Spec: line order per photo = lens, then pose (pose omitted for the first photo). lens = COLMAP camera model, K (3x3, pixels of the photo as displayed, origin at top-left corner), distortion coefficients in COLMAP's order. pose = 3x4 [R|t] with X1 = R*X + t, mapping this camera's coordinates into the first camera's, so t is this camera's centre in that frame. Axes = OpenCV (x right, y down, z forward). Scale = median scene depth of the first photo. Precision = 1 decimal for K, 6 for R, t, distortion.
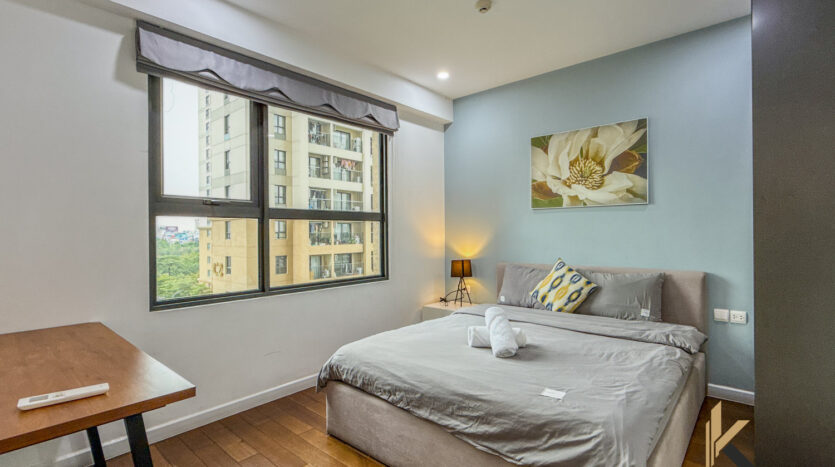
lens RADIAL K [[387.7, 0, 415.9], [0, 387.7, 235.6], [0, 0, 1]] dist [-0.001536, -0.000136]
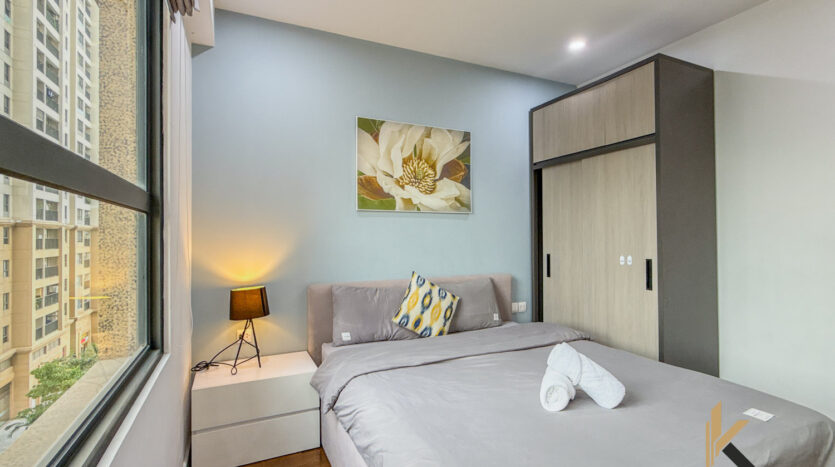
lens RADIAL K [[387.7, 0, 415.9], [0, 387.7, 235.6], [0, 0, 1]] dist [-0.001536, -0.000136]
pose [[0.400850, 0.014151, 0.916035, -0.392778], [0.011170, 0.999731, -0.020332, -0.001998], [-0.916076, 0.018382, 0.400584, 0.660711]]
